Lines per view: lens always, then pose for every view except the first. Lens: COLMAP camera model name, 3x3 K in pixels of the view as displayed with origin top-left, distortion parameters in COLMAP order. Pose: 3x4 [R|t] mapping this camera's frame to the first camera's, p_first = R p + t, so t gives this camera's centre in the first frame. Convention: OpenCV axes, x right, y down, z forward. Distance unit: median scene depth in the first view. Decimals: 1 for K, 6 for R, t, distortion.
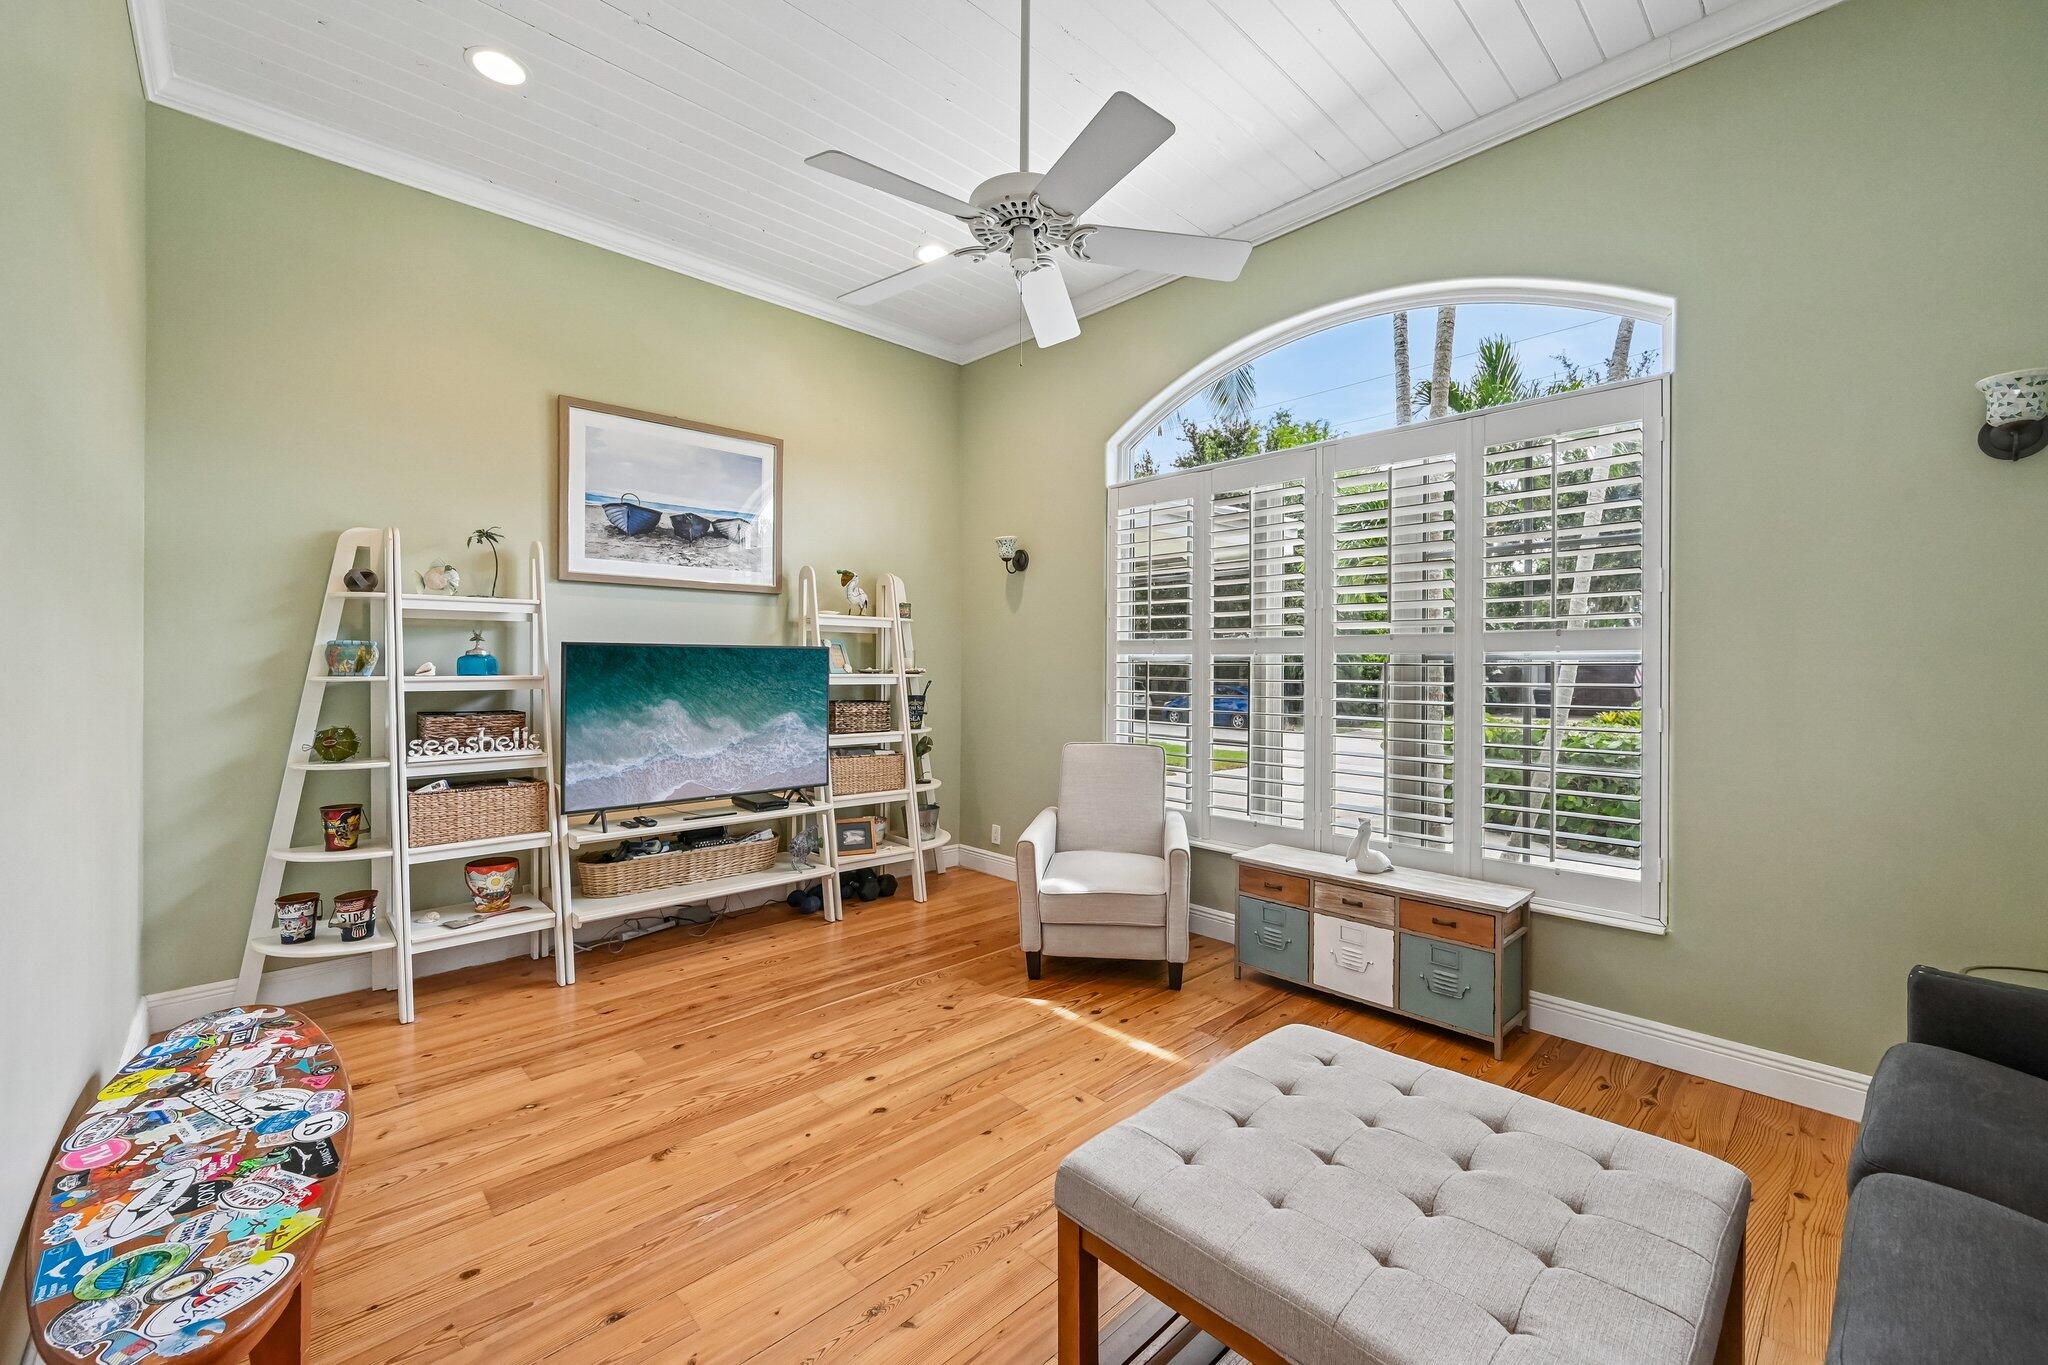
lens RADIAL K [[816.7, 0, 1024.4], [0, 816.7, 668.4], [0, 0, 1]] dist [-0.003347, -0.000321]
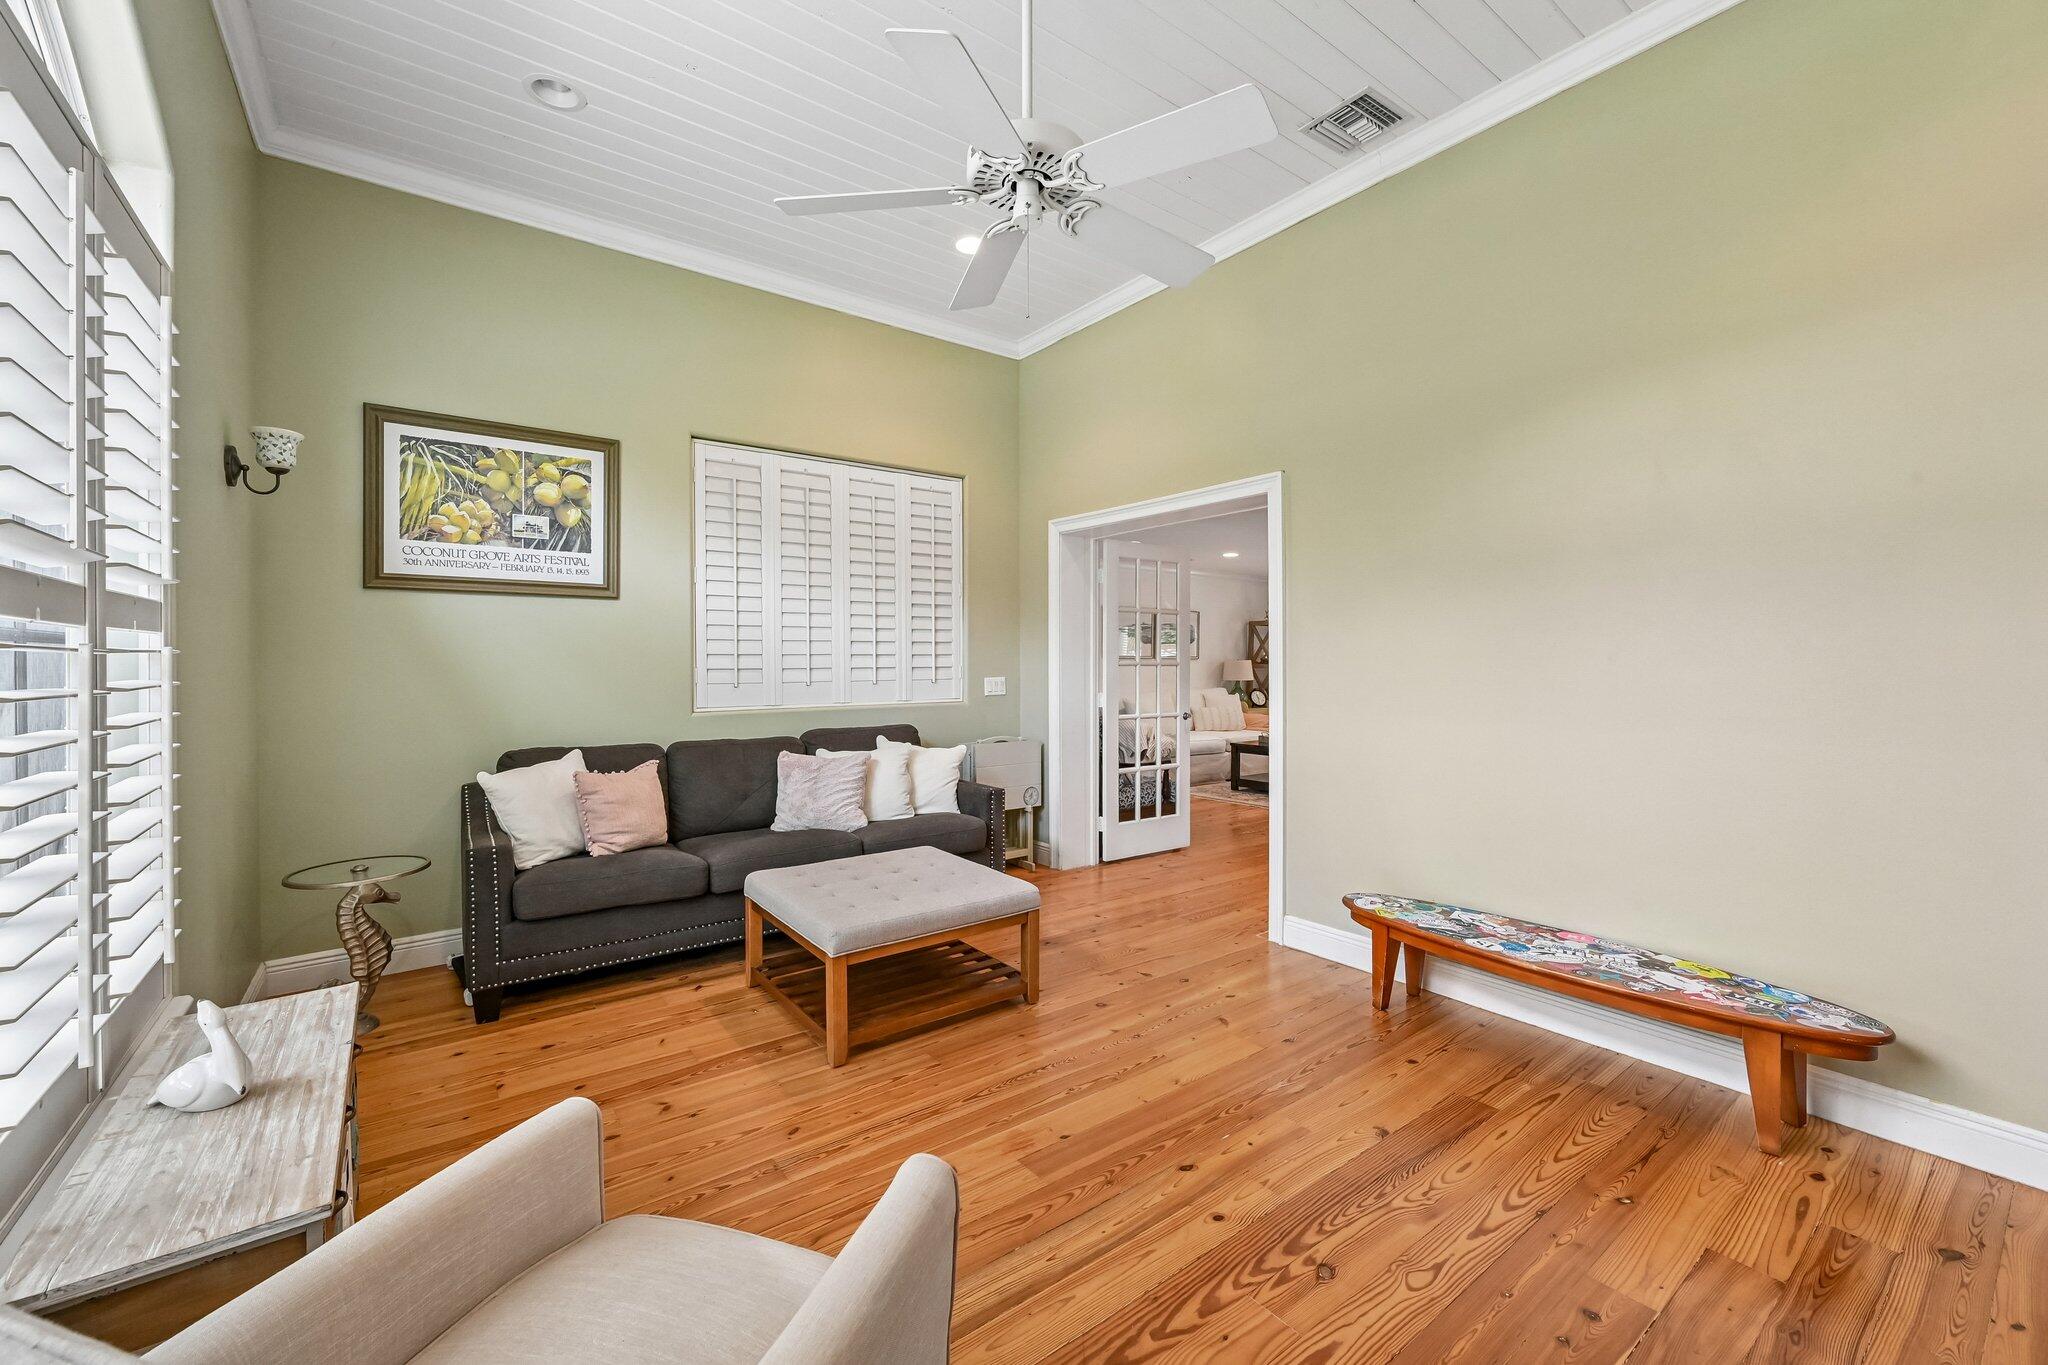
lens RADIAL K [[816.7, 0, 1024.4], [0, 816.7, 668.4], [0, 0, 1]] dist [-0.003347, -0.000321]
pose [[-0.992221, -0.004095, 0.124424, -0.142403], [-0.002508, 0.999914, 0.012904, -0.002801], [-0.124466, 0.012492, -0.992145, 2.396161]]
